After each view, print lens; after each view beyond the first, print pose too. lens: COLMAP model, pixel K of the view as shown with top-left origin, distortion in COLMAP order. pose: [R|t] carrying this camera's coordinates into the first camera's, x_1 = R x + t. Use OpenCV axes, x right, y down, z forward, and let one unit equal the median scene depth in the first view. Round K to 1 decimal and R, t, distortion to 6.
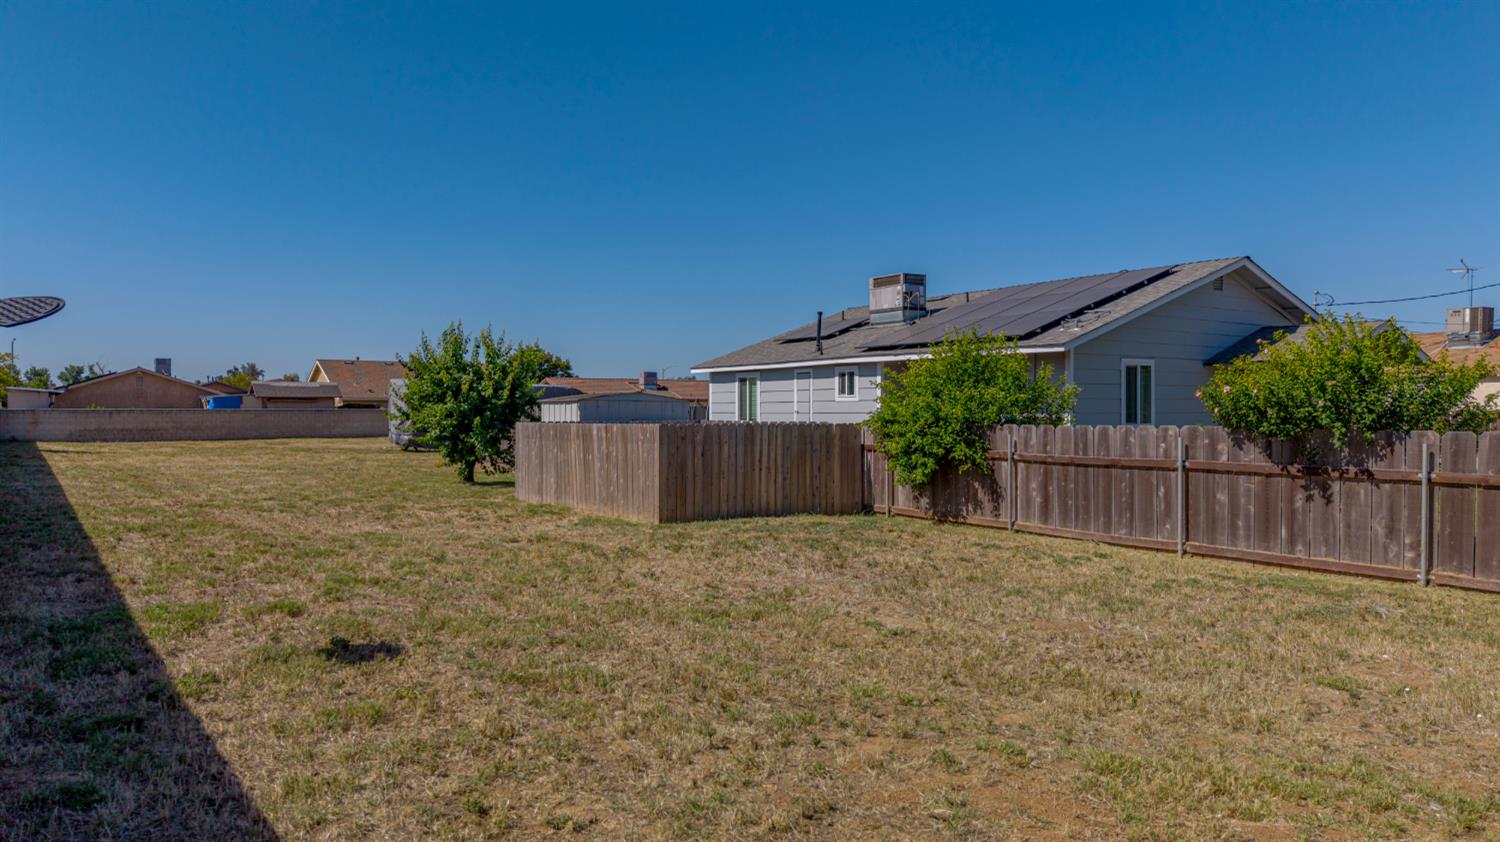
lens RADIAL K [[1005.6, 0, 753.2], [0, 1005.6, 415.6], [0, 0, 1]] dist [0.035595, -0.040064]
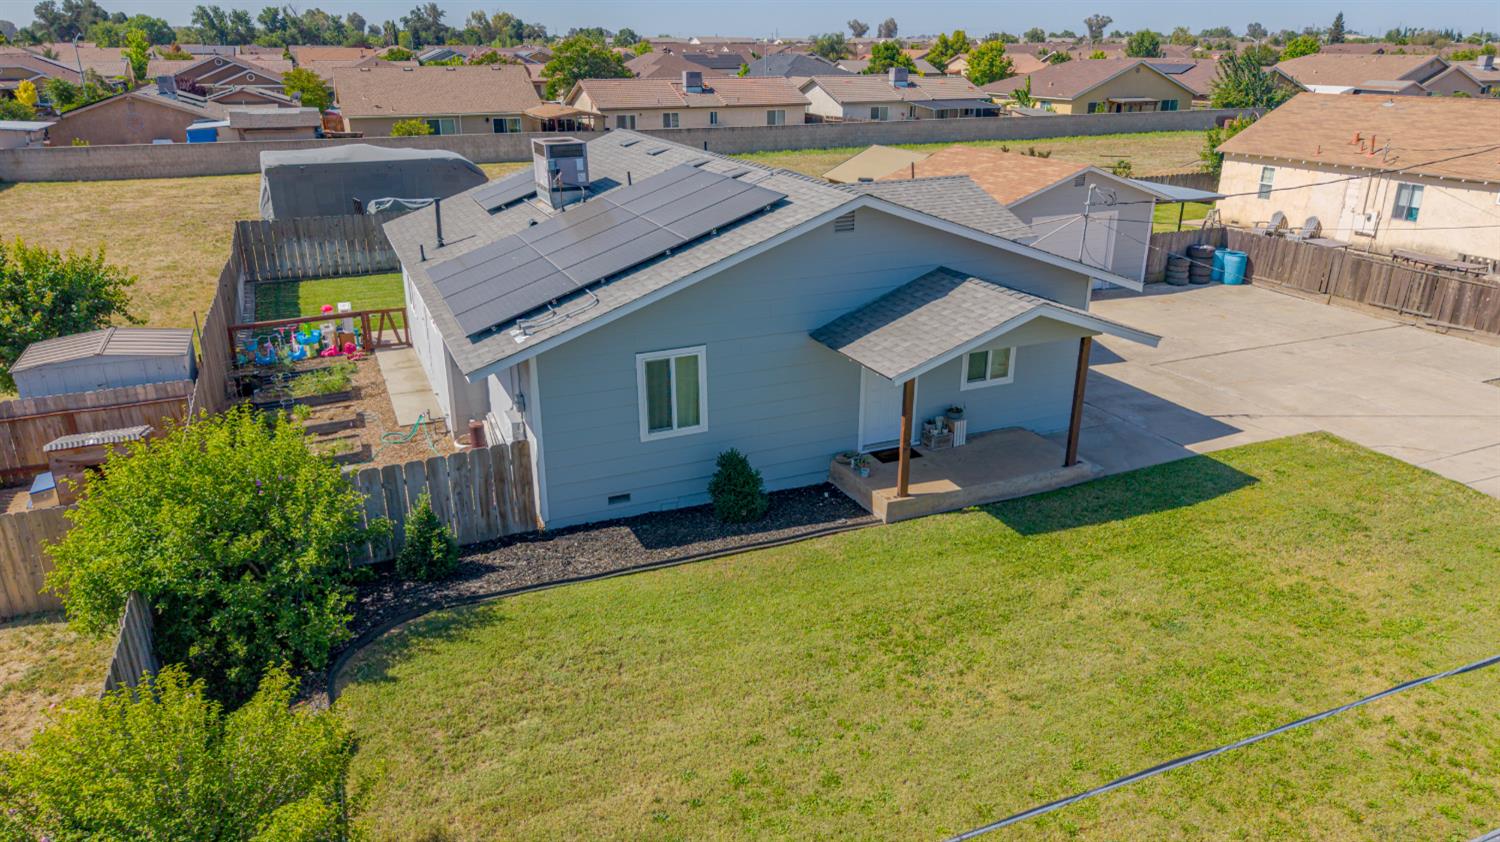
lens RADIAL K [[1005.6, 0, 756.6], [0, 1005.6, 415.8], [0, 0, 1]] dist [0.035595, -0.040064]
pose [[0.979188, 0.072043, -0.189737, 0.491240], [-0.002241, 0.938659, 0.344840, -0.223830], [0.202942, -0.337238, 0.919285, 0.257752]]
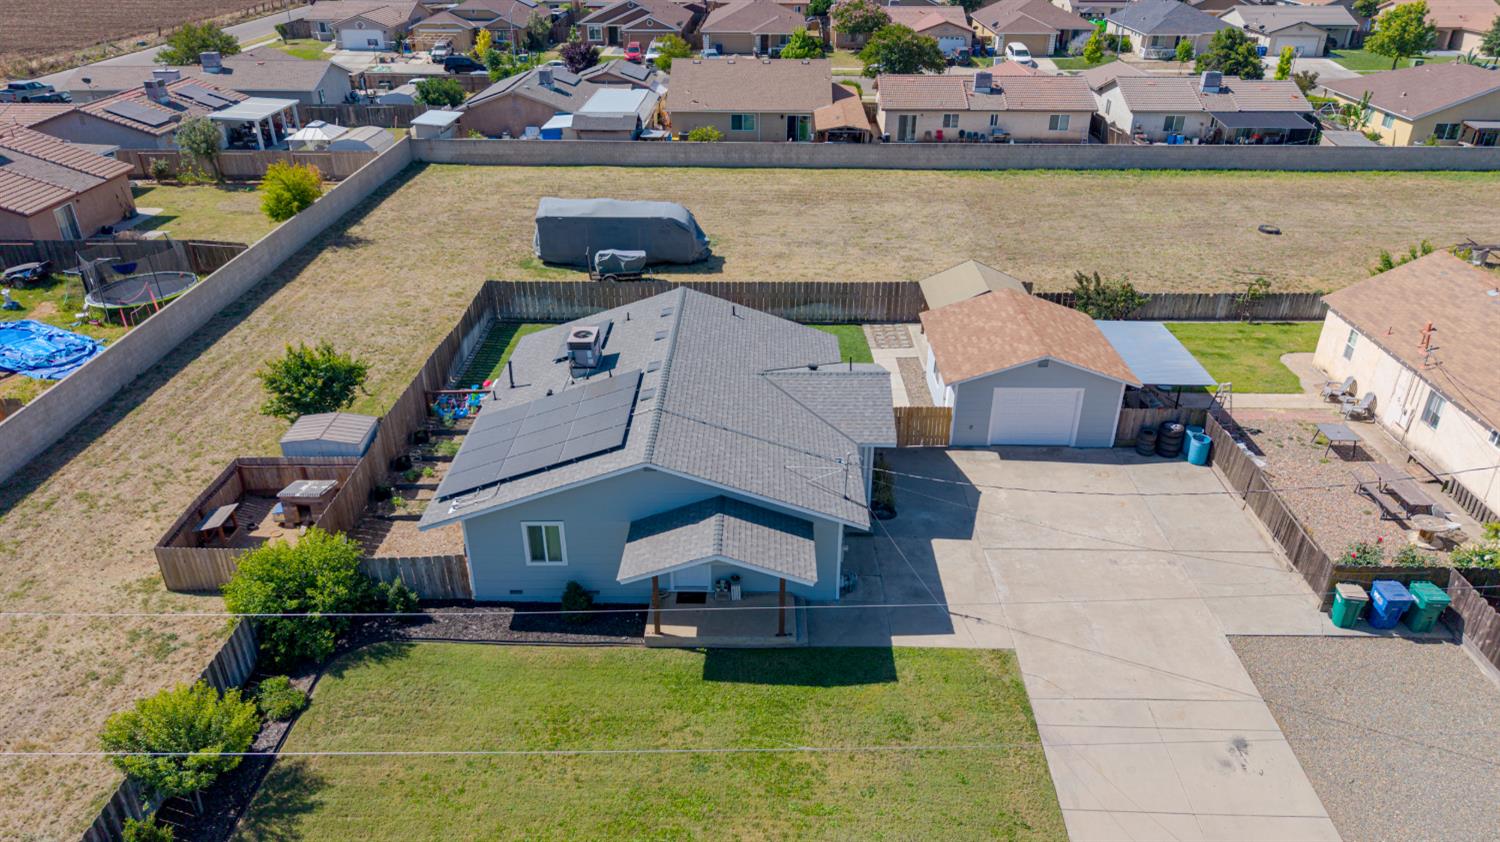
lens RADIAL K [[1005.6, 0, 754.4], [0, 1005.6, 421.2], [0, 0, 1]] dist [0.035595, -0.040064]
pose [[0.807490, 0.277496, -0.520535, 1.045251], [-0.006134, 0.886342, 0.462991, -0.653179], [0.589850, -0.370668, 0.717414, 0.225407]]
